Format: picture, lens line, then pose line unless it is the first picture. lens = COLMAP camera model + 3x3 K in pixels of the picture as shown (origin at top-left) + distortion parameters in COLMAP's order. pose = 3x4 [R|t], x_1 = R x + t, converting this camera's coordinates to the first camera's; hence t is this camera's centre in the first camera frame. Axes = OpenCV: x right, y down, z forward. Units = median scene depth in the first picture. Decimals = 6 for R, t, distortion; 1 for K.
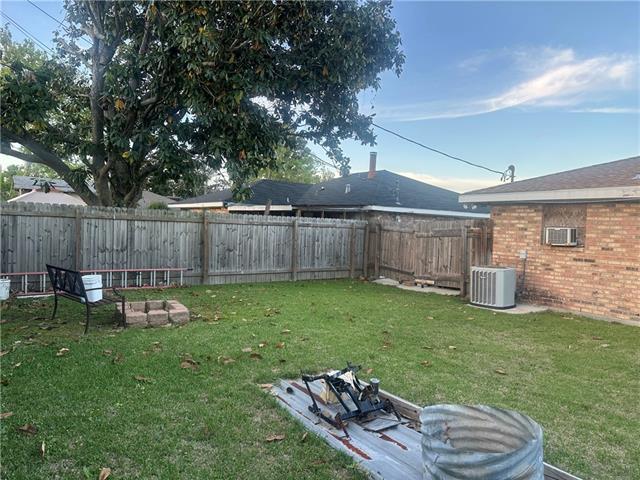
lens RADIAL K [[445.0, 0, 322.1], [0, 445.0, 244.0], [0, 0, 1]] dist [0.098149, -0.131607]
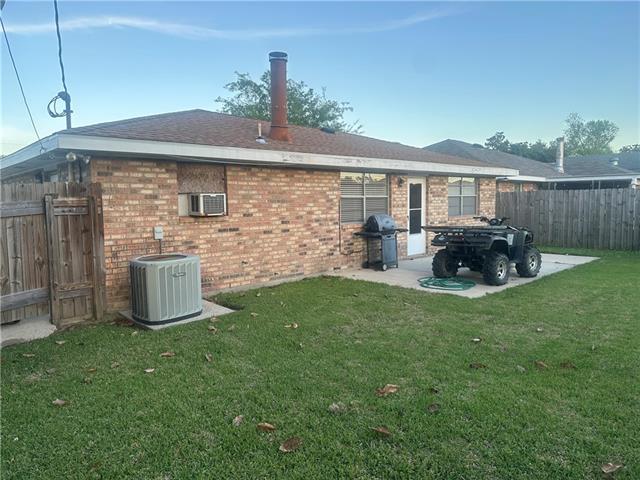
lens RADIAL K [[445.0, 0, 322.1], [0, 445.0, 244.0], [0, 0, 1]] dist [0.098149, -0.131607]
pose [[-0.156692, -0.128499, 0.979253, -0.303391], [0.052301, 0.989029, 0.138150, -0.047171], [-0.986262, 0.072863, -0.148252, 0.928136]]
